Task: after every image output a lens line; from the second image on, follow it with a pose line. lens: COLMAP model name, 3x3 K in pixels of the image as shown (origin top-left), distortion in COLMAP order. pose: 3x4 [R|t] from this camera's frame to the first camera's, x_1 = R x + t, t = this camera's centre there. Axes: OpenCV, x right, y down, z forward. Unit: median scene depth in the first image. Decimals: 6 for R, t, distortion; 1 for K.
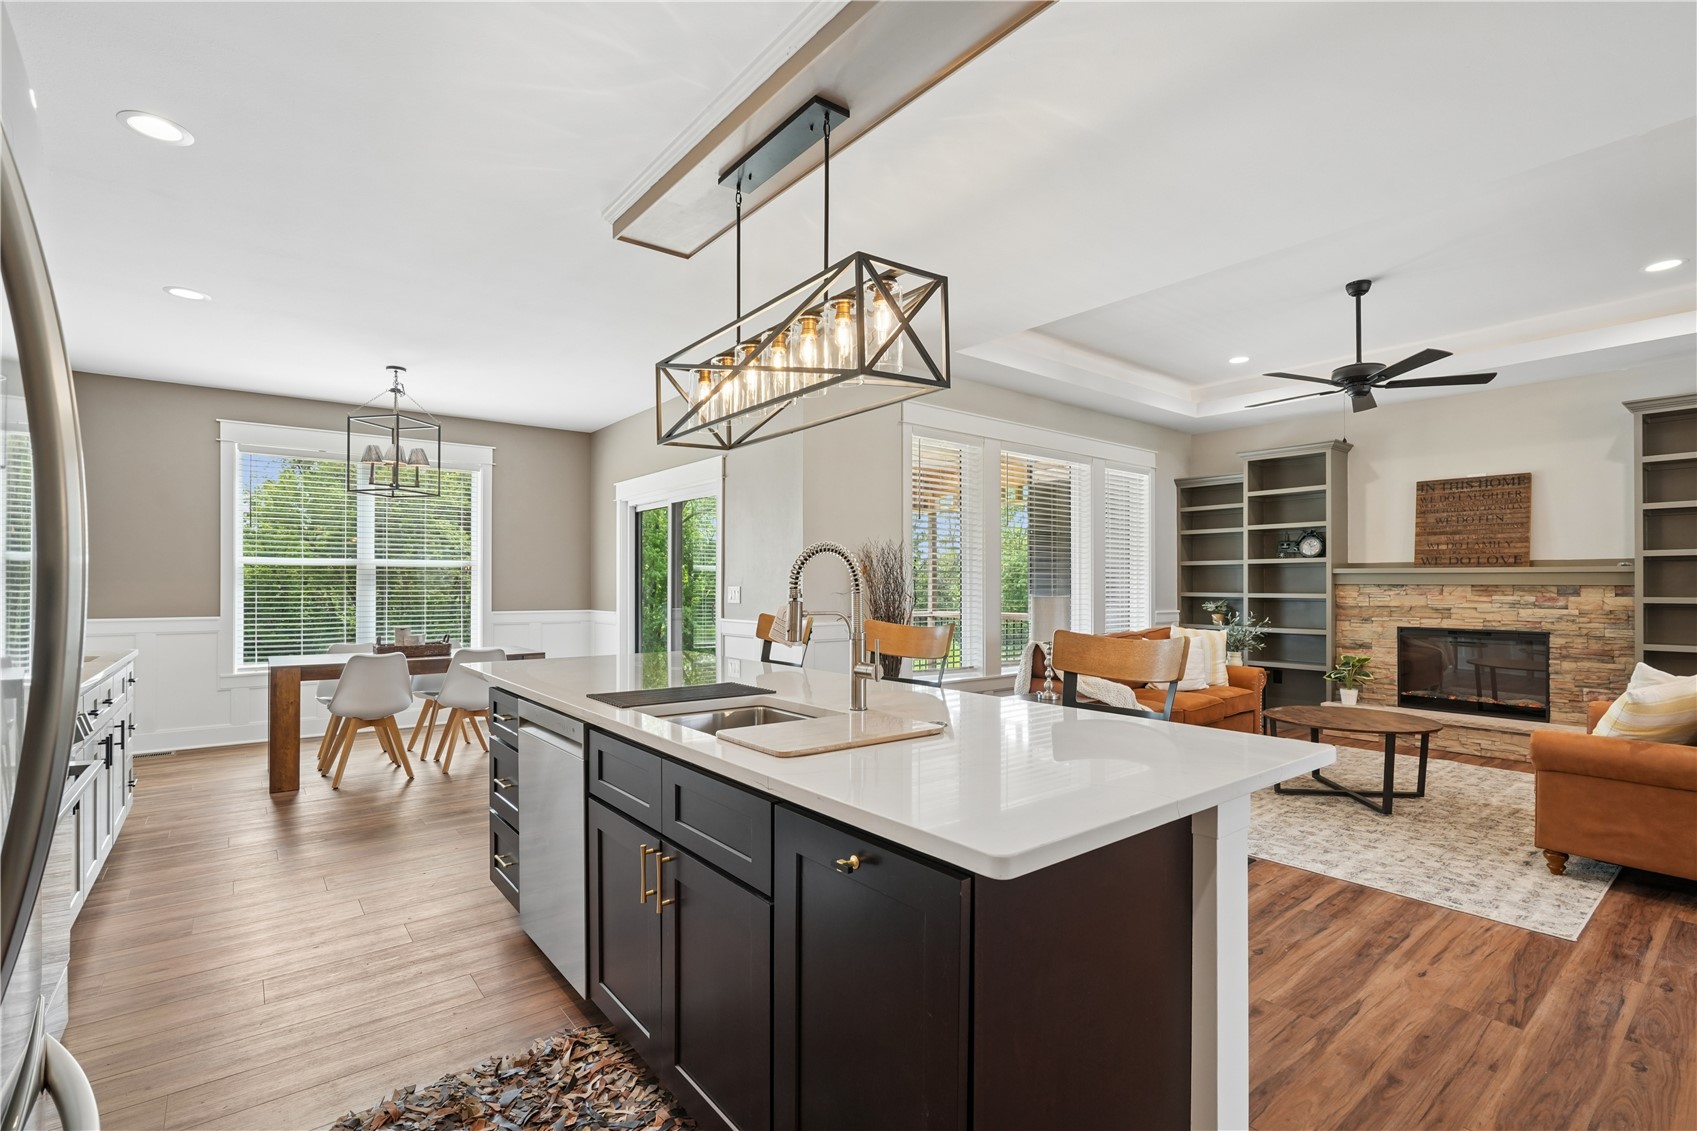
lens RADIAL K [[778.5, 0, 850.8], [0, 778.5, 576.5], [0, 0, 1]] dist [-0.000342, -0.000200]
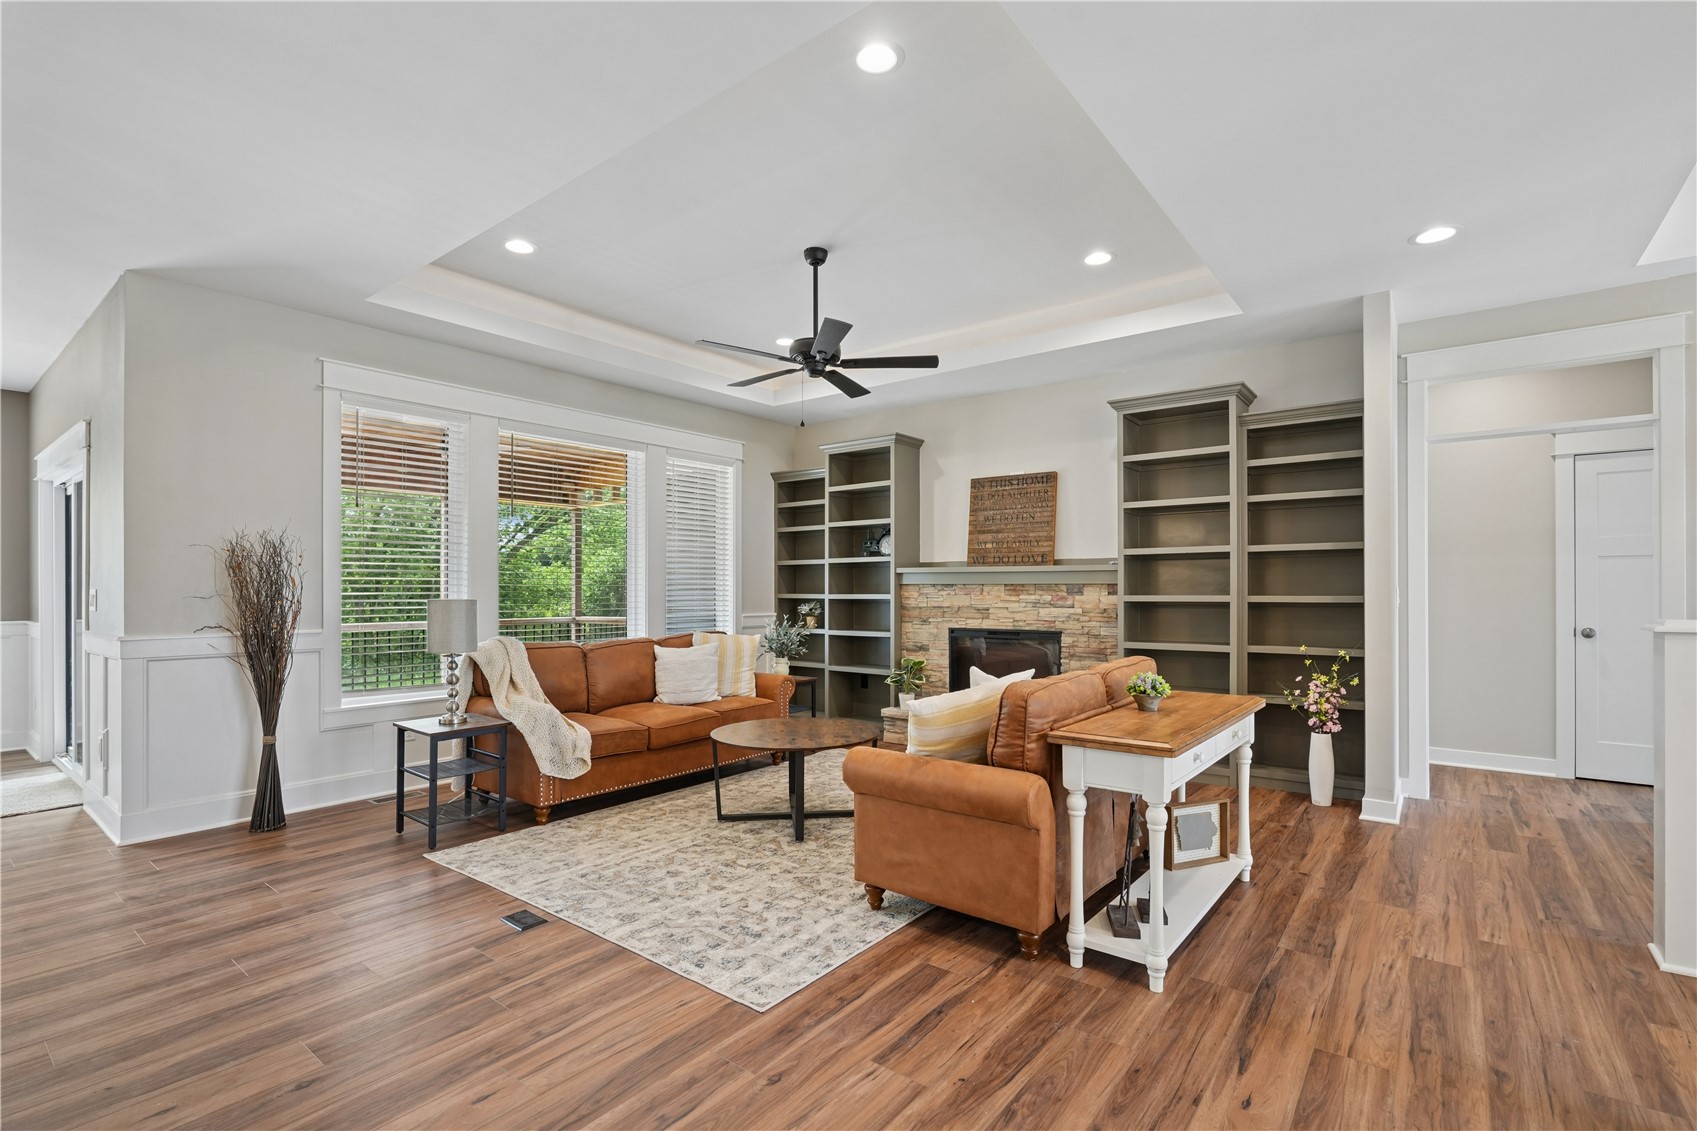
lens RADIAL K [[784.1, 0, 850.4], [0, 784.1, 582.3], [0, 0, 1]] dist [-0.030017, 0.015961]
pose [[0.974301, -0.002958, 0.225230, 0.418928], [0.002459, 0.999994, 0.002494, 0.005976], [-0.225236, -0.001876, 0.974303, 0.088948]]
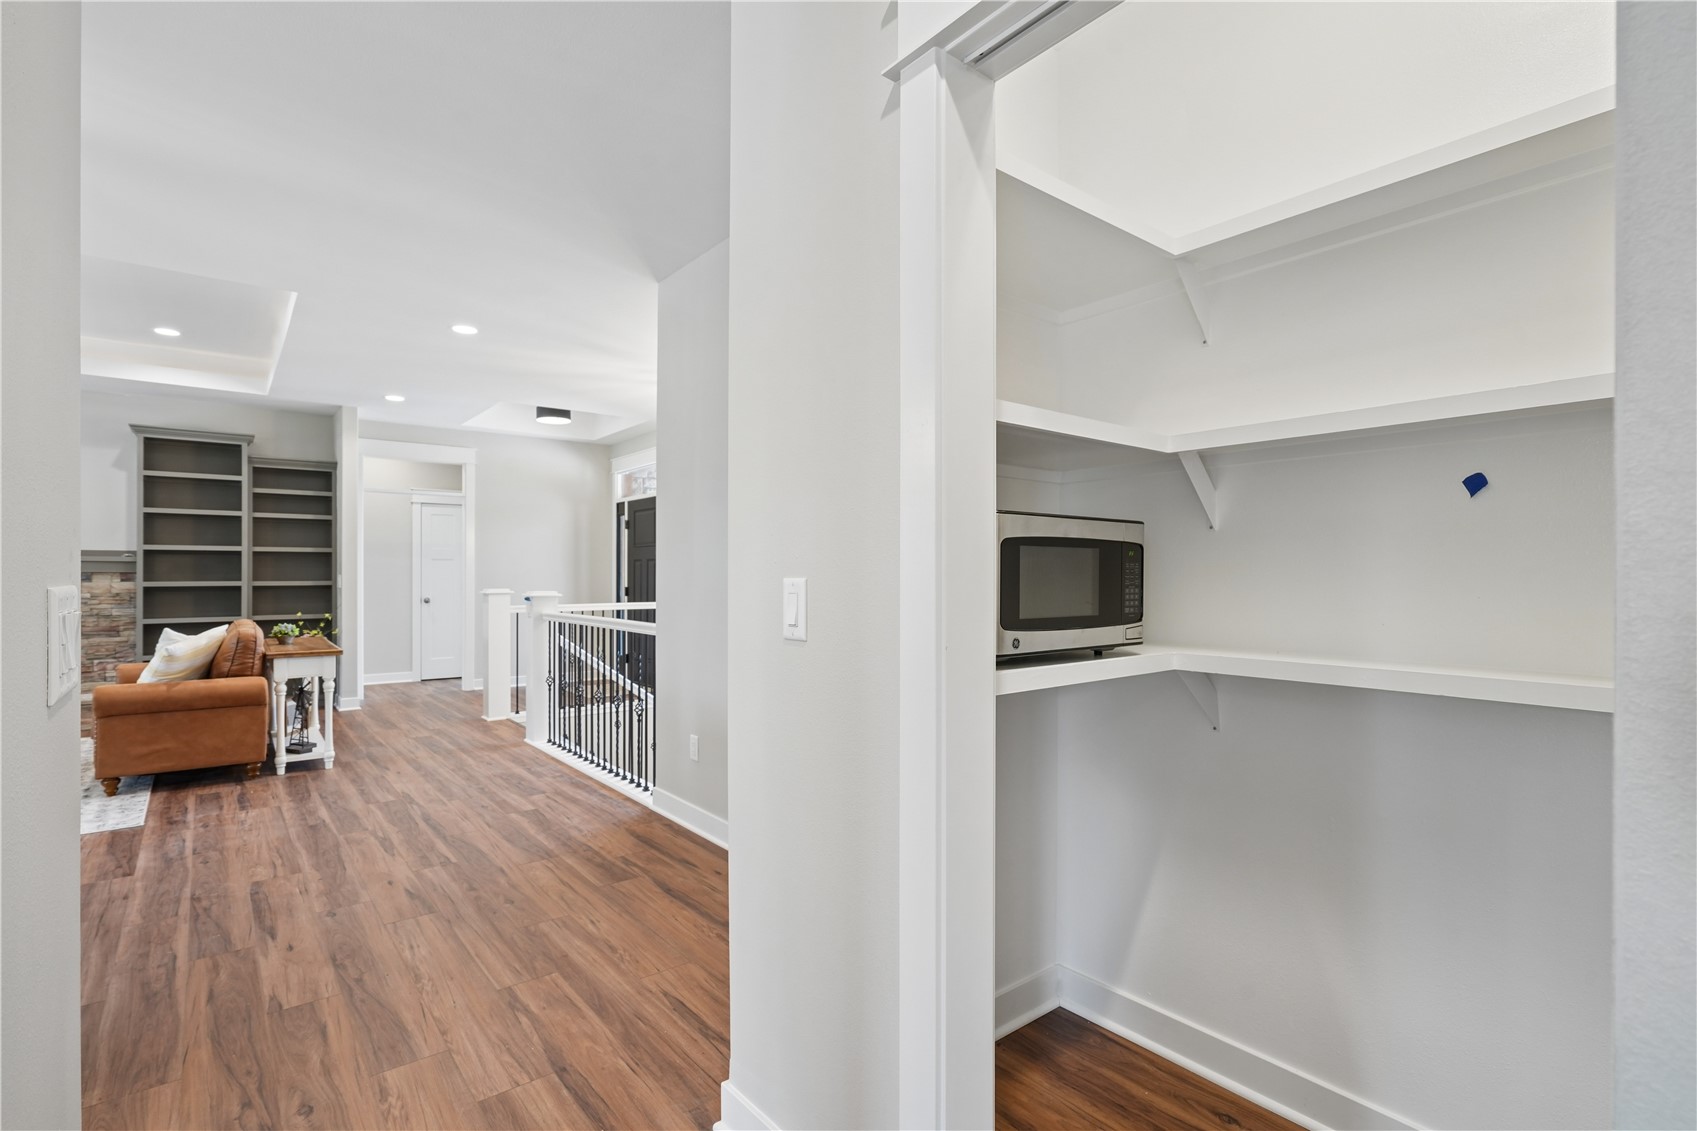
lens RADIAL K [[805.9, 0, 849.3], [0, 805.9, 573.2], [0, 0, 1]] dist [-0.005522, 0.000339]
pose [[0.005600, -0.001071, 0.999984, -0.258178], [-0.011355, 0.999935, 0.001135, -0.001809], [-0.999920, -0.011361, 0.005587, -0.141665]]
